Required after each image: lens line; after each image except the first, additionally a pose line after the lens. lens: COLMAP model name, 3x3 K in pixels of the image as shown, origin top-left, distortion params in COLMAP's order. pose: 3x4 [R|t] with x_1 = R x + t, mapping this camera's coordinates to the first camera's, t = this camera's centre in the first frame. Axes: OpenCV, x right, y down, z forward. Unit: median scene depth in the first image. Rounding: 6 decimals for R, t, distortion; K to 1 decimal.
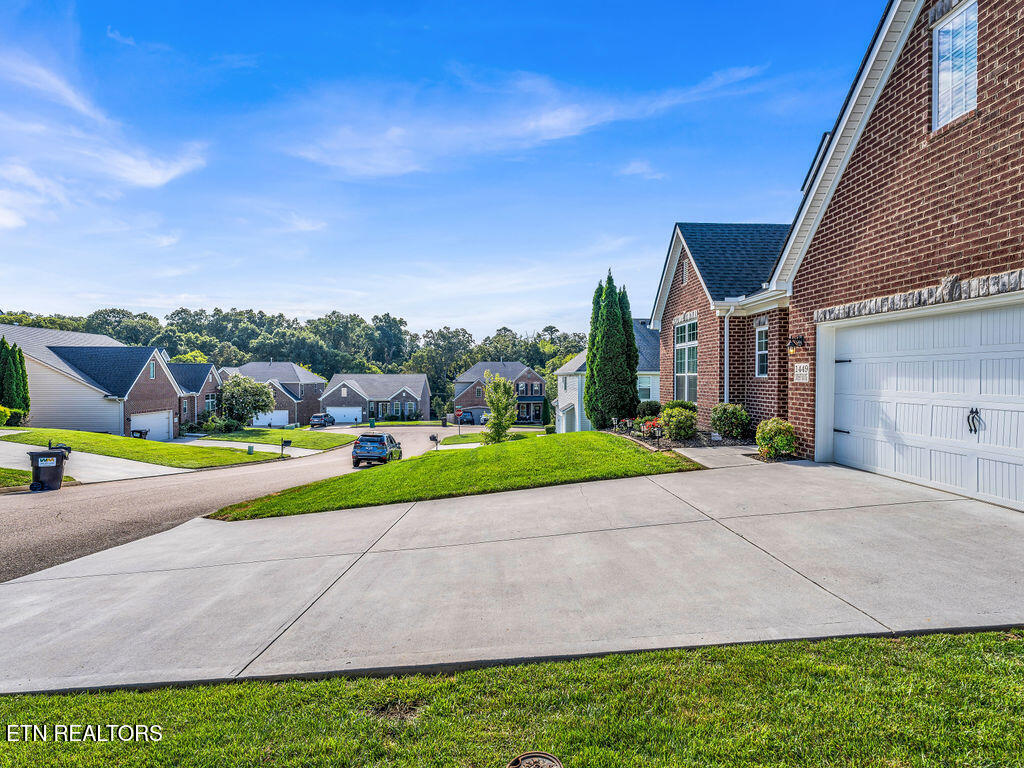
lens RADIAL K [[529.5, 0, 521.3], [0, 529.5, 381.8], [0, 0, 1]] dist [-0.005631, 0.002700]
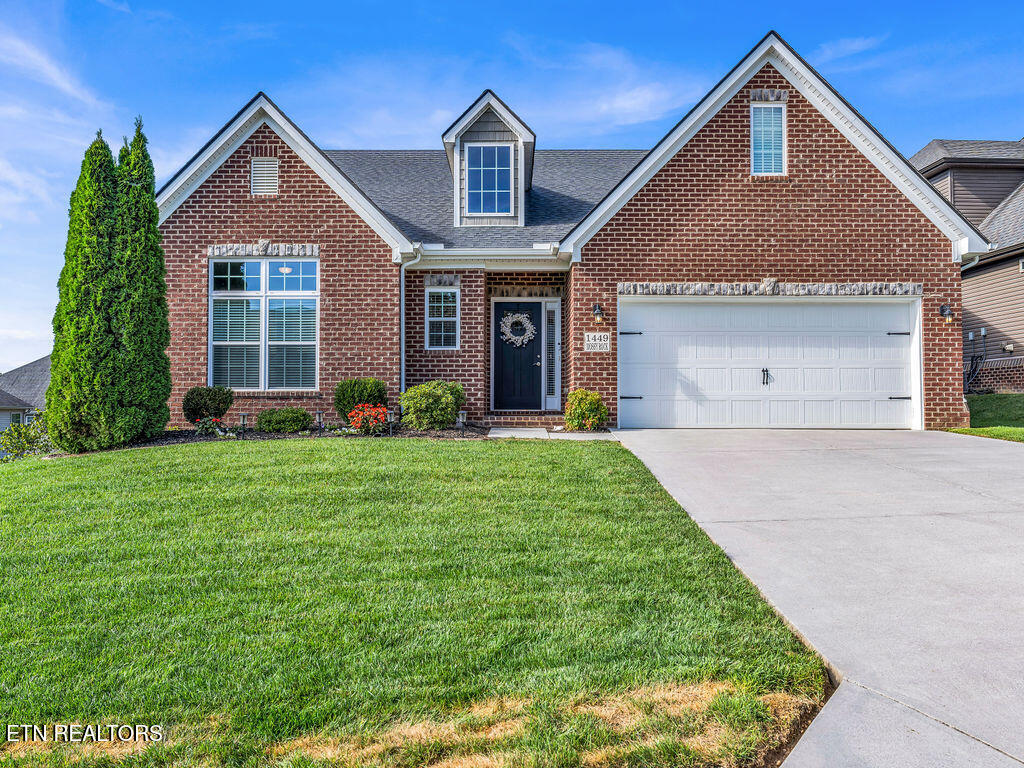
lens RADIAL K [[780.2, 0, 511.1], [0, 780.2, 384.8], [0, 0, 1]] dist [0.001618, 0.000309]
pose [[0.043108, 0.027377, 0.998695, -1.145373], [0.010933, 0.999552, -0.027873, 0.124609], [-0.999011, 0.012120, 0.042789, 1.338997]]
